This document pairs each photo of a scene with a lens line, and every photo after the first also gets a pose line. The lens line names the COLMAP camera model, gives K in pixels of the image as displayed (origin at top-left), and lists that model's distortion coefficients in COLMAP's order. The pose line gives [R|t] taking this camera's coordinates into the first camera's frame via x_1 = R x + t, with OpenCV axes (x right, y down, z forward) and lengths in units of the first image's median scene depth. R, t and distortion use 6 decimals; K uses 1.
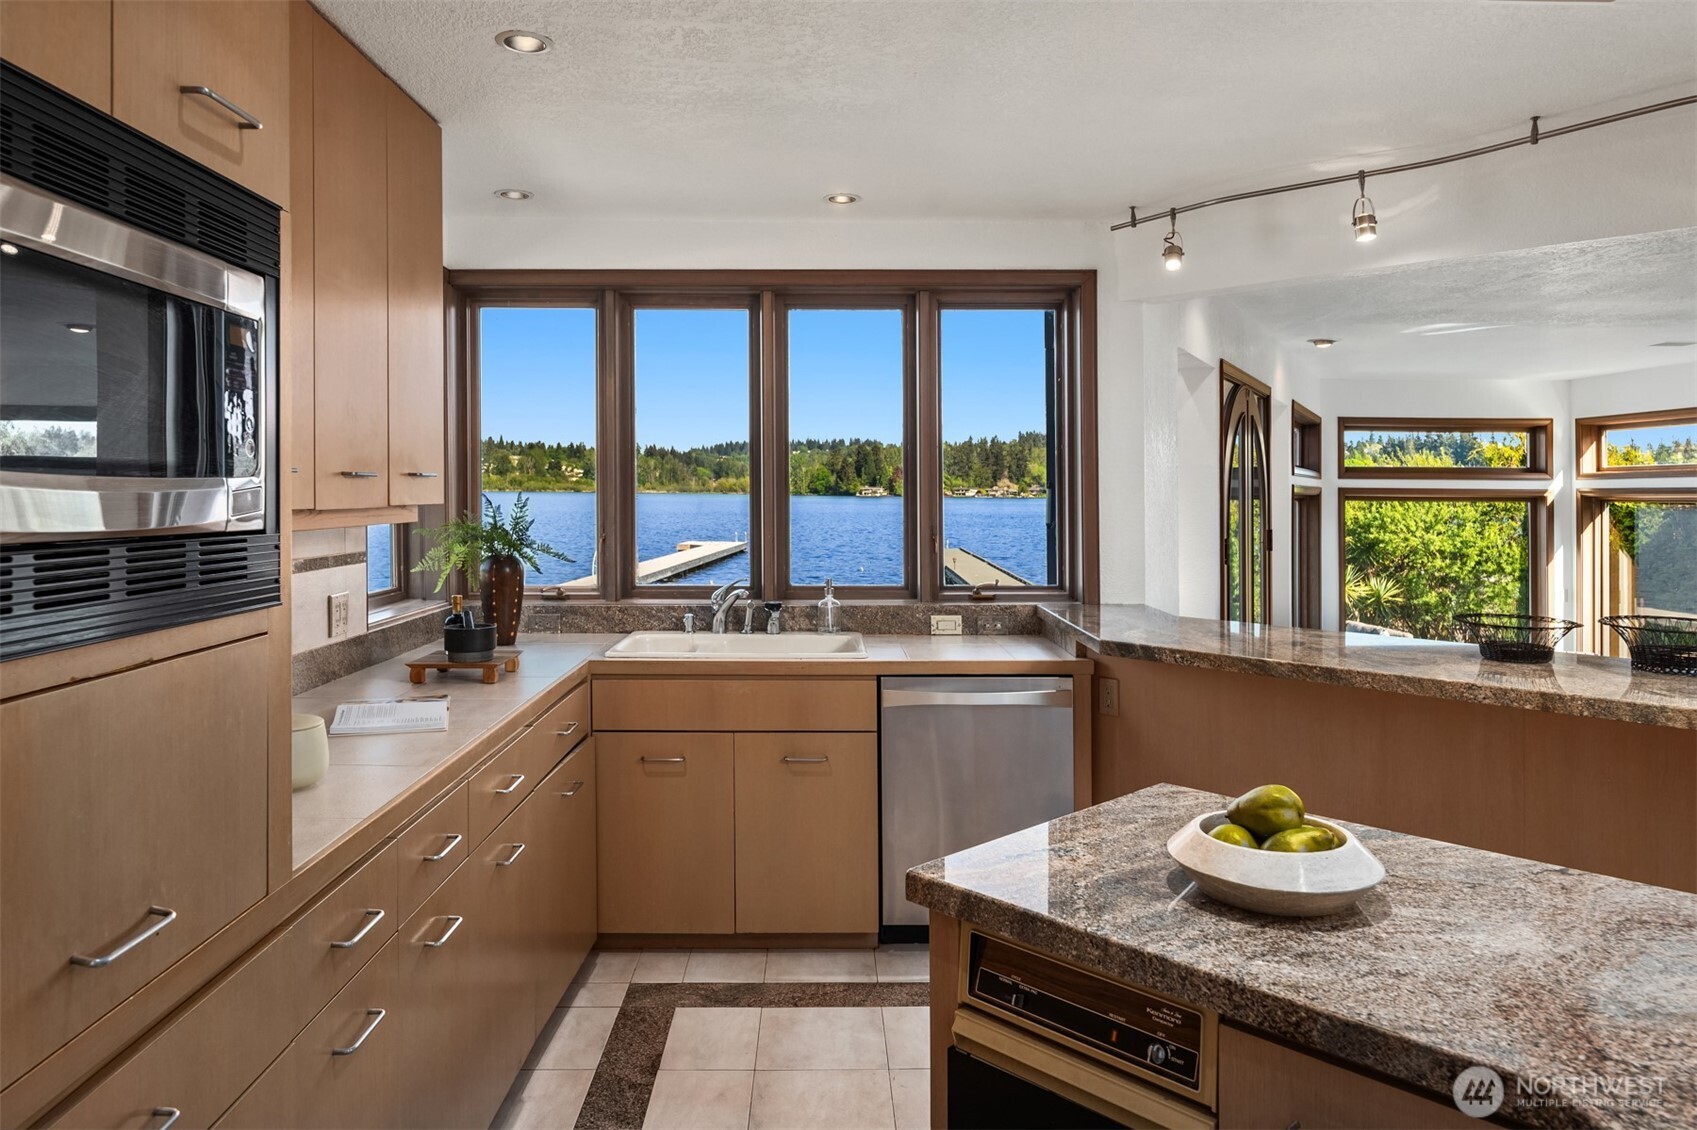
lens RADIAL K [[1098.4, 0, 821.7], [0, 1098.4, 545.0], [0, 0, 1]] dist [-0.004178, -0.001893]
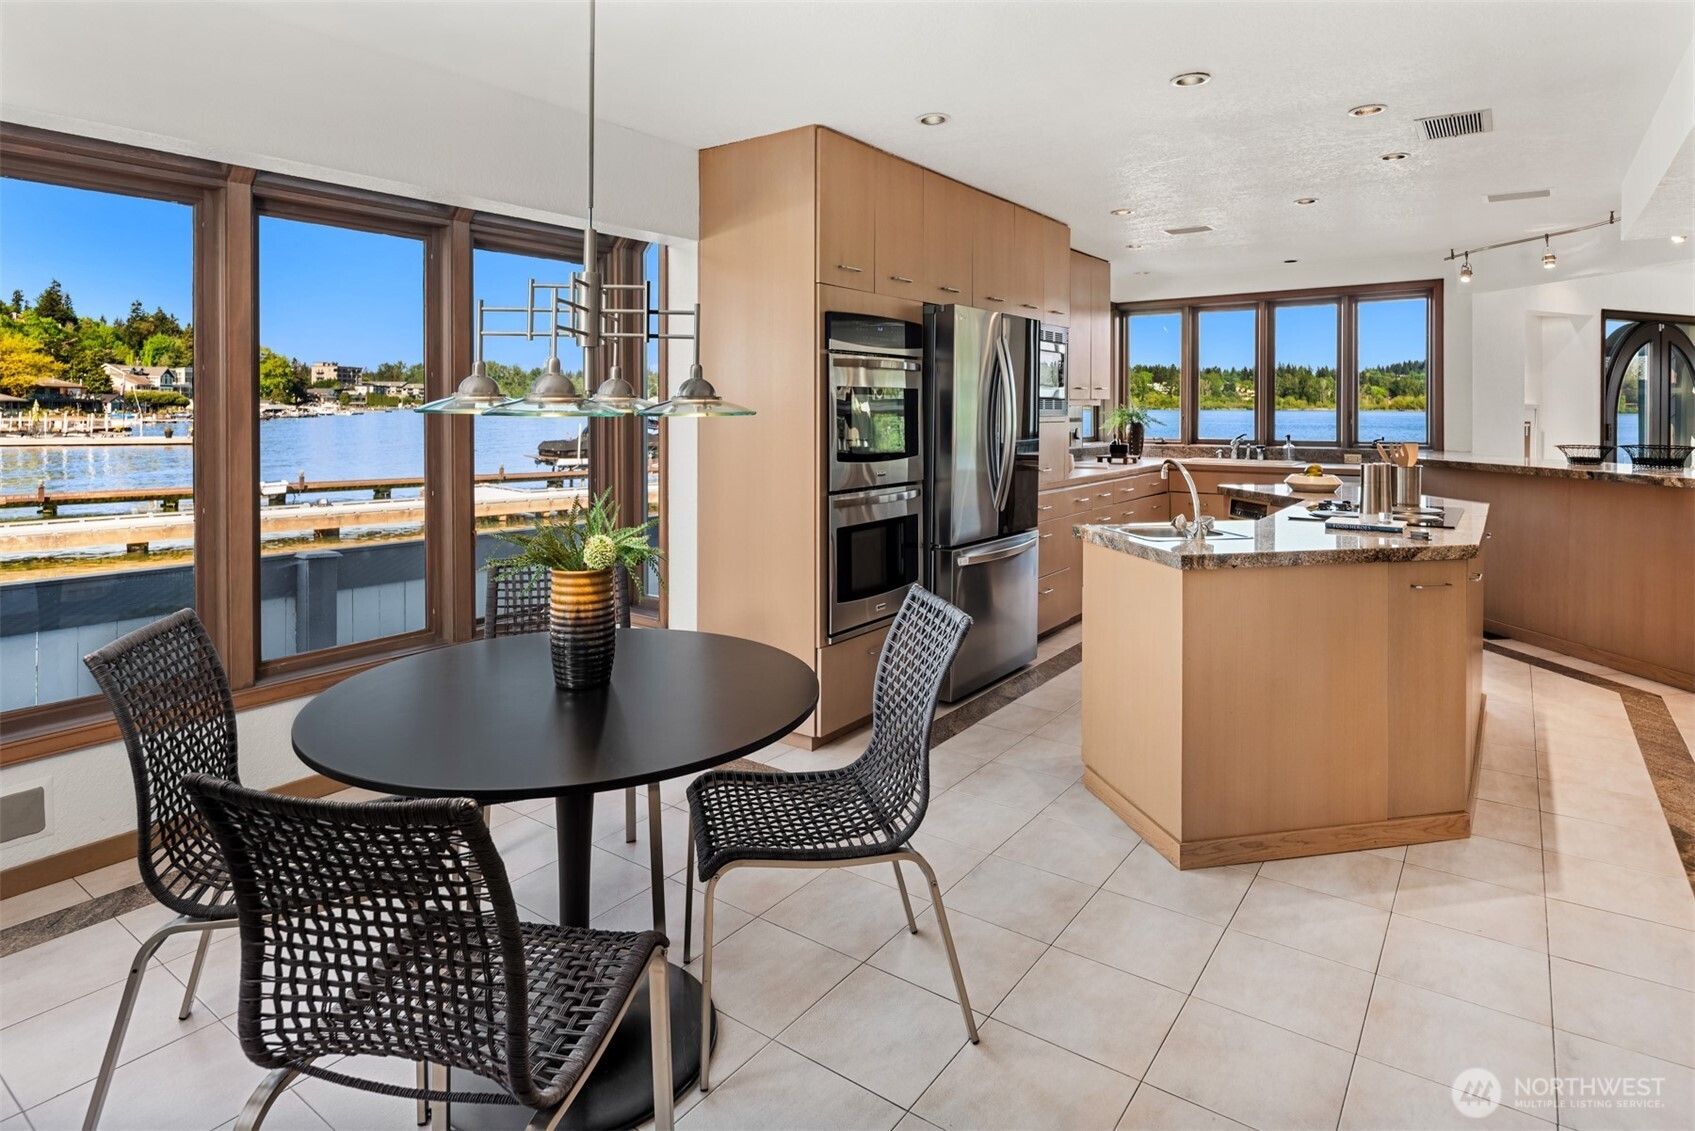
lens RADIAL K [[917.9, 0, 841.6], [0, 917.9, 397.6], [0, 0, 1]] dist [-0.007103, -0.005654]
pose [[0.802728, -0.009713, -0.596267, 0.356440], [-0.027403, 0.998210, -0.053153, 0.073556], [0.595716, 0.059007, 0.801025, -0.908424]]
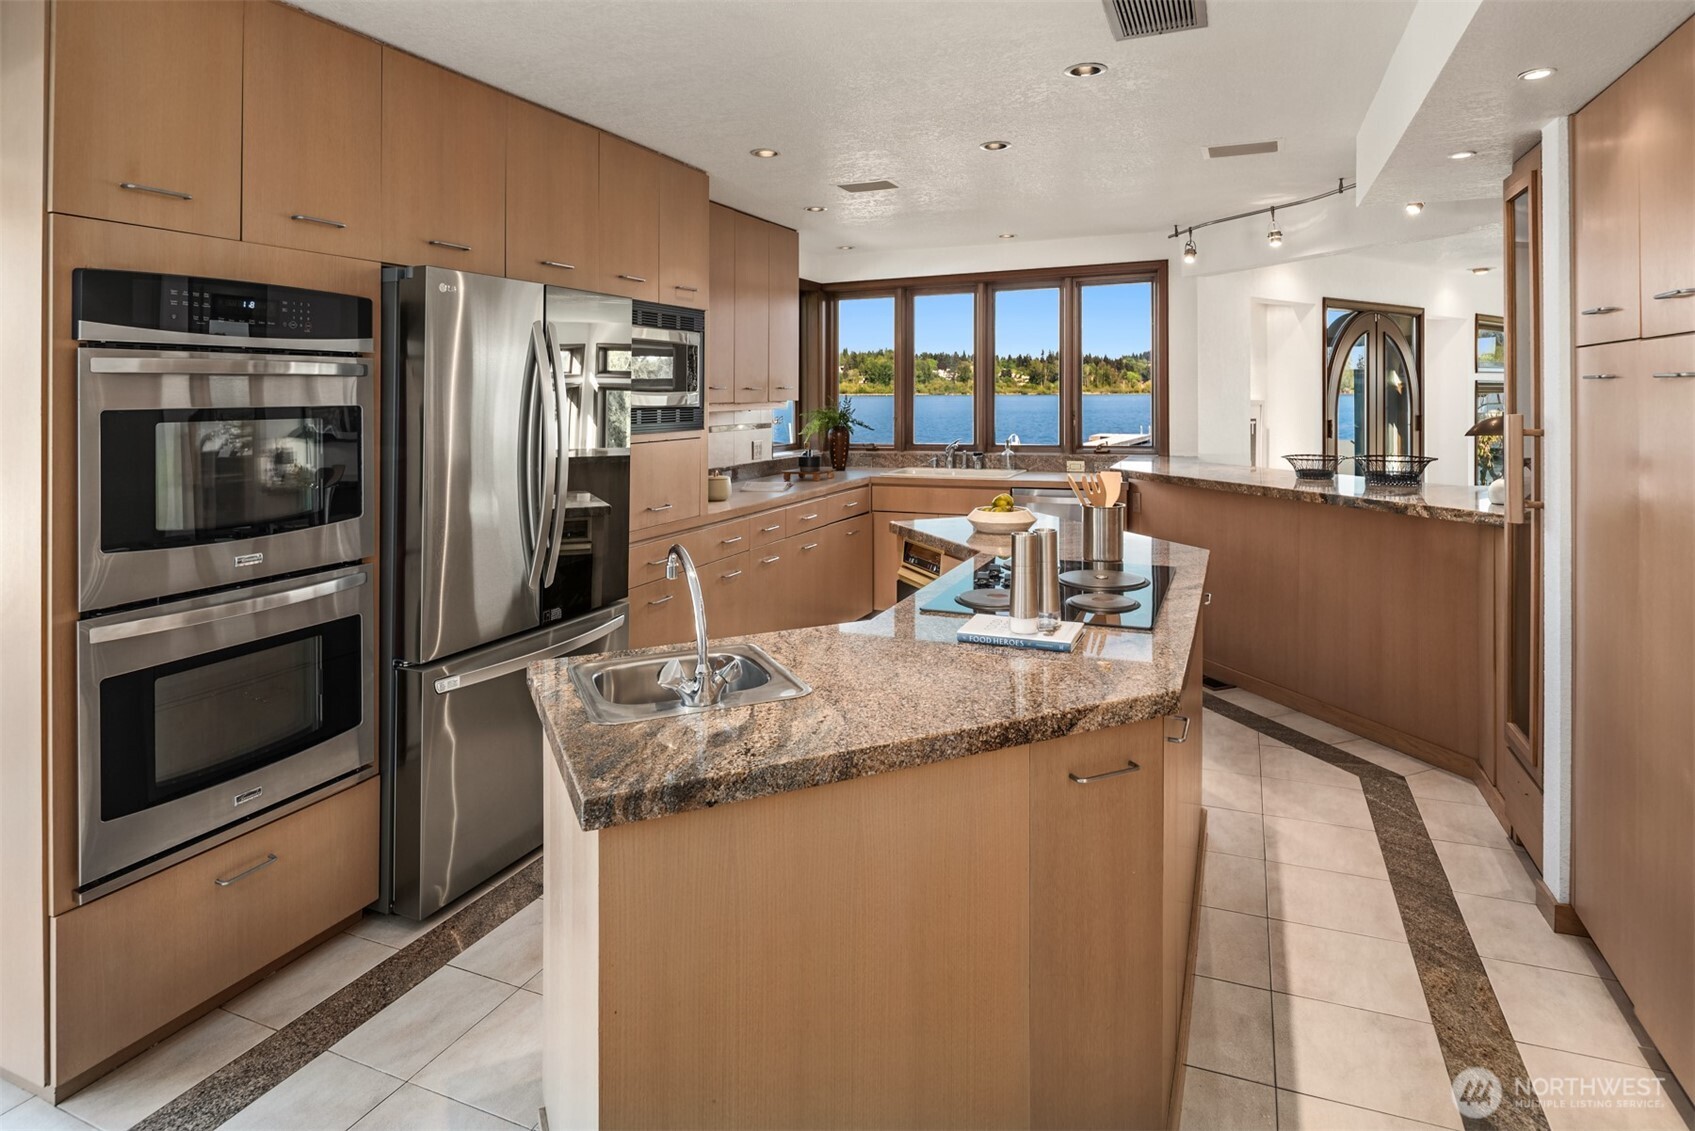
lens RADIAL K [[917.9, 0, 849.0], [0, 917.9, 390.4], [0, 0, 1]] dist [-0.007103, -0.005654]
pose [[0.917375, -0.014414, -0.397763, 0.358045], [-0.006561, 0.998661, -0.051321, 0.028023], [0.397970, 0.049690, 0.916052, -0.485221]]
